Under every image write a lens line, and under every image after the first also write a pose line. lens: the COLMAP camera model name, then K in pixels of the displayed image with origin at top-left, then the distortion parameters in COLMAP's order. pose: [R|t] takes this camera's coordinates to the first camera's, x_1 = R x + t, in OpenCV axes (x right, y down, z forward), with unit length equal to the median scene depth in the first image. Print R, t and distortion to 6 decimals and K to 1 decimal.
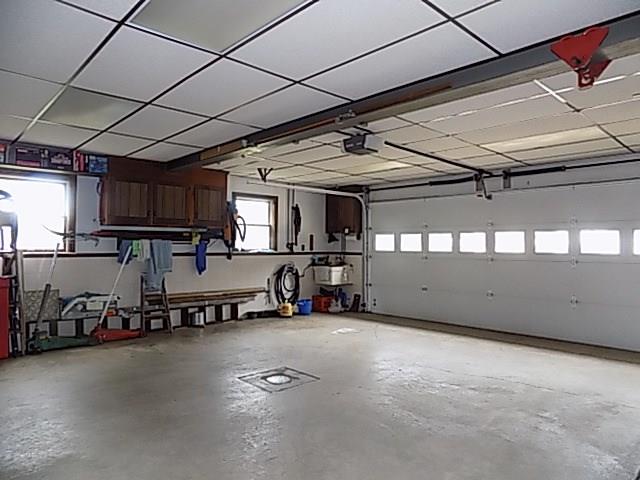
lens RADIAL K [[429.1, 0, 320.4], [0, 429.1, 242.5], [0, 0, 1]] dist [-0.039335, 0.030521]
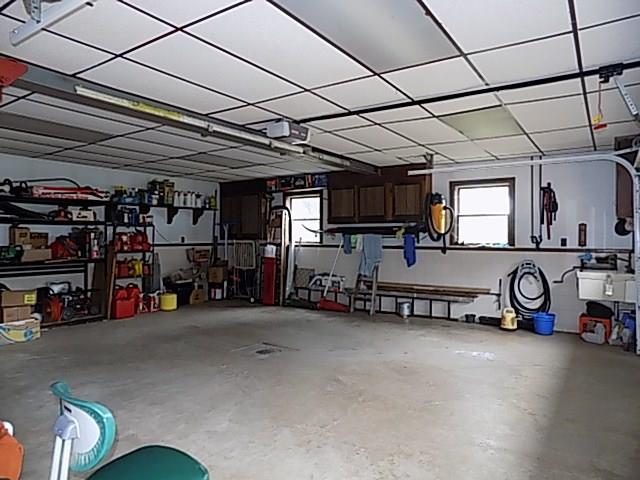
lens RADIAL K [[429.1, 0, 321.2], [0, 429.1, 236.7], [0, 0, 1]] dist [-0.039335, 0.030521]
pose [[0.242700, -0.006362, -0.970081, 0.631960], [0.004675, 0.999975, -0.005389, 0.005247], [0.970090, -0.003228, 0.242723, 0.504132]]
